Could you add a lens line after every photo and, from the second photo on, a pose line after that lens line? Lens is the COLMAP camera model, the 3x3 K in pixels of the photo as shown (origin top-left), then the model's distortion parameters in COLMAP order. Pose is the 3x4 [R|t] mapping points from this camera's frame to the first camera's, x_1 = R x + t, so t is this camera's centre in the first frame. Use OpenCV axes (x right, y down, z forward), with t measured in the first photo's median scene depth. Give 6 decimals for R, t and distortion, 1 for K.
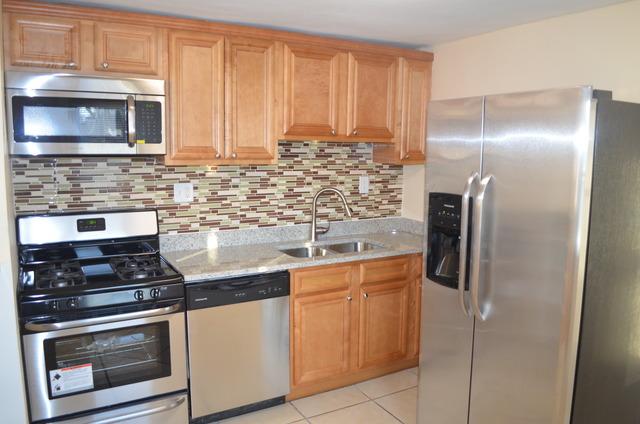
lens RADIAL K [[498.3, 0, 320.0], [0, 498.3, 212.0], [0, 0, 1]] dist [-0.080352, 0.002542]
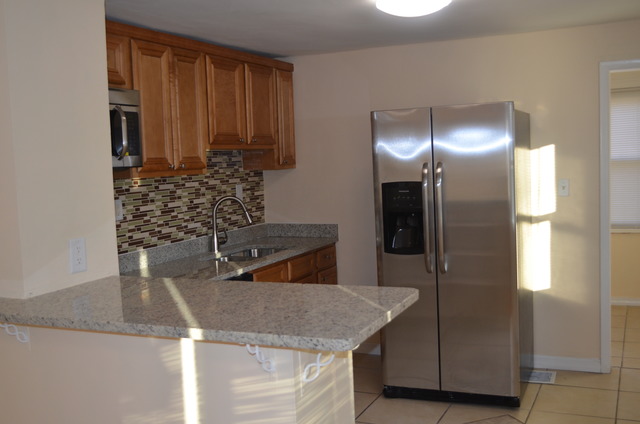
lens RADIAL K [[691.2, 0, 320.0], [0, 691.2, 212.0], [0, 0, 1]] dist [-0.045400, -0.011751]
pose [[0.809249, -0.090548, 0.580446, -0.715104], [0.124003, 0.992116, -0.018116, 0.034063], [-0.574230, 0.086637, 0.814097, -0.254828]]
